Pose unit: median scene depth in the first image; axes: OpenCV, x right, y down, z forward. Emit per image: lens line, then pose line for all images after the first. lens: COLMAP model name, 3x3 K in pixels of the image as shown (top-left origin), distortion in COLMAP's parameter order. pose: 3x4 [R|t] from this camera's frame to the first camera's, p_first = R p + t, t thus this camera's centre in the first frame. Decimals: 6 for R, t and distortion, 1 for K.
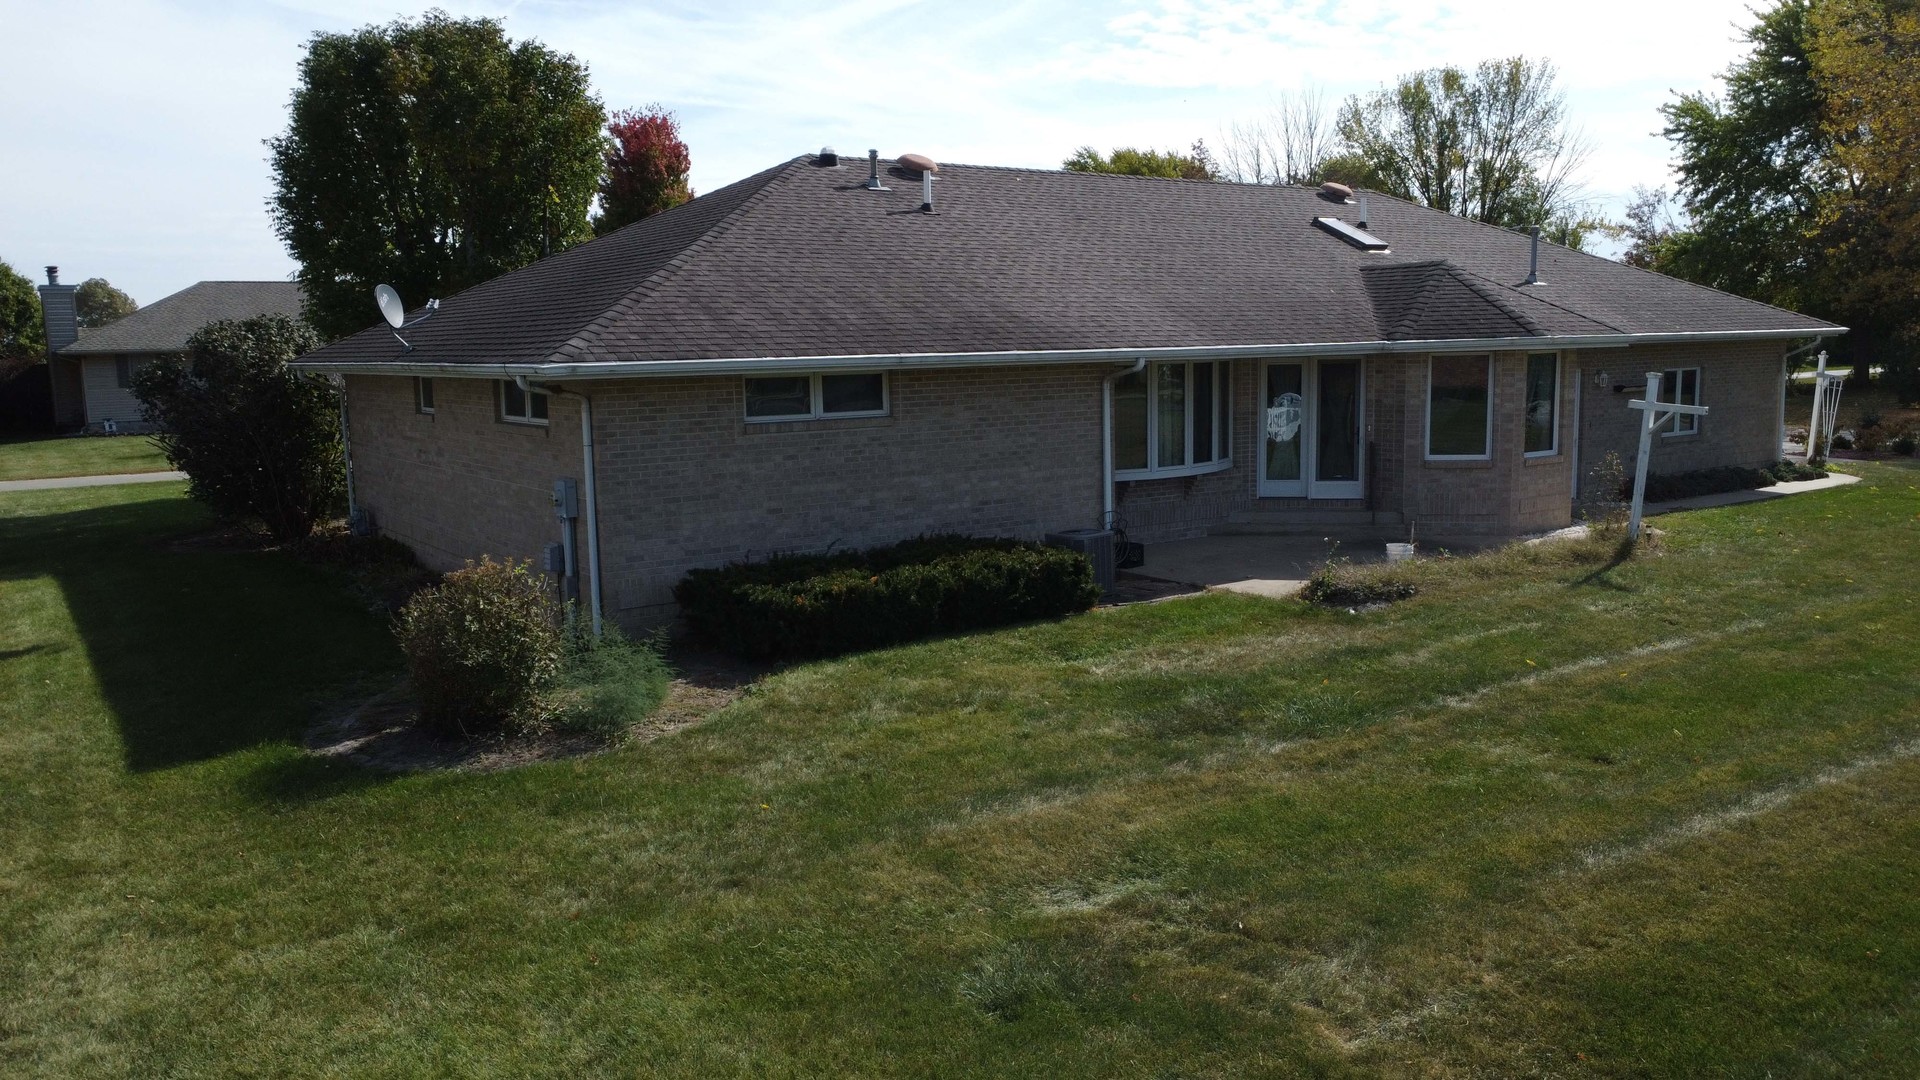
lens RADIAL K [[1317.9, 0, 960.0], [0, 1317.9, 540.0], [0, 0, 1]] dist [-0.002002, 0.001201]
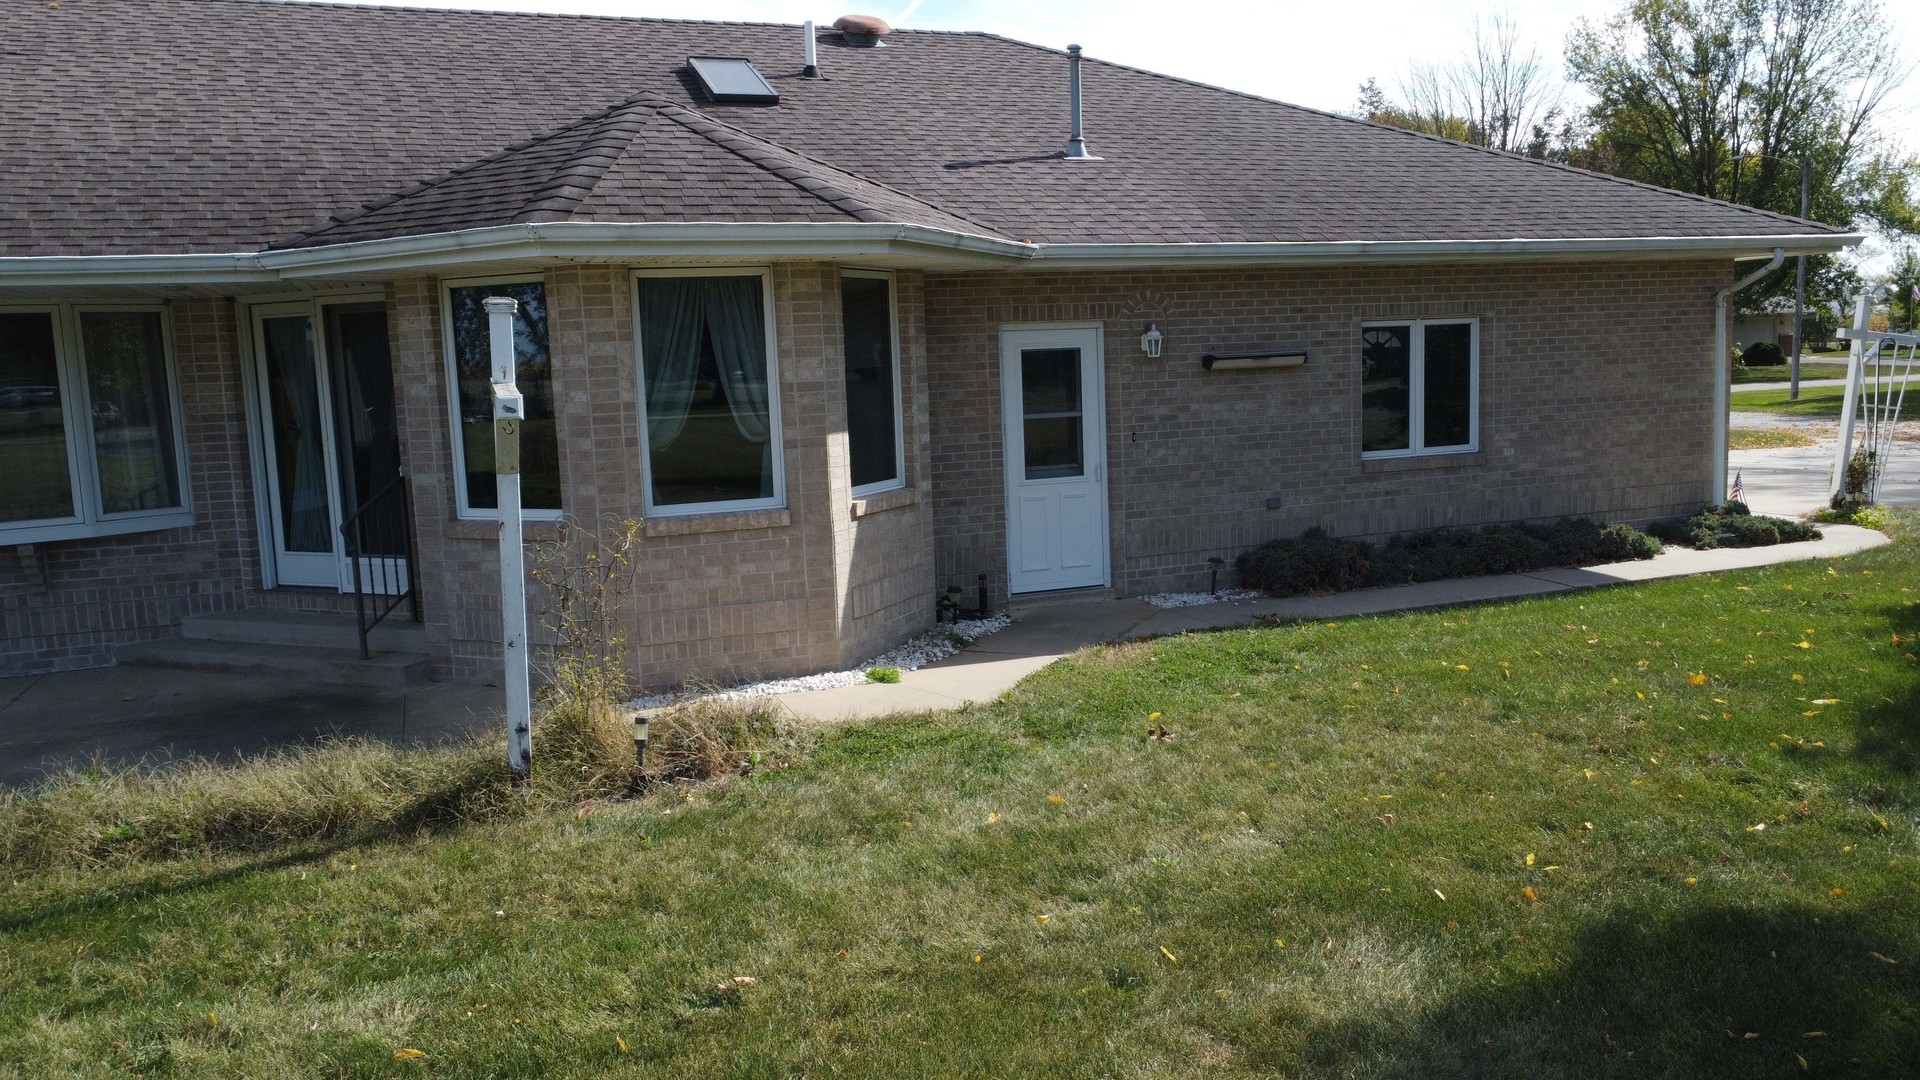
lens RADIAL K [[1317.9, 0, 960.0], [0, 1317.9, 540.0], [0, 0, 1]] dist [-0.002002, 0.001201]
pose [[0.974104, 0.022848, -0.224943, 0.484438], [-0.020358, 0.999703, 0.013384, -0.049306], [0.225182, -0.008458, 0.974280, 0.462916]]
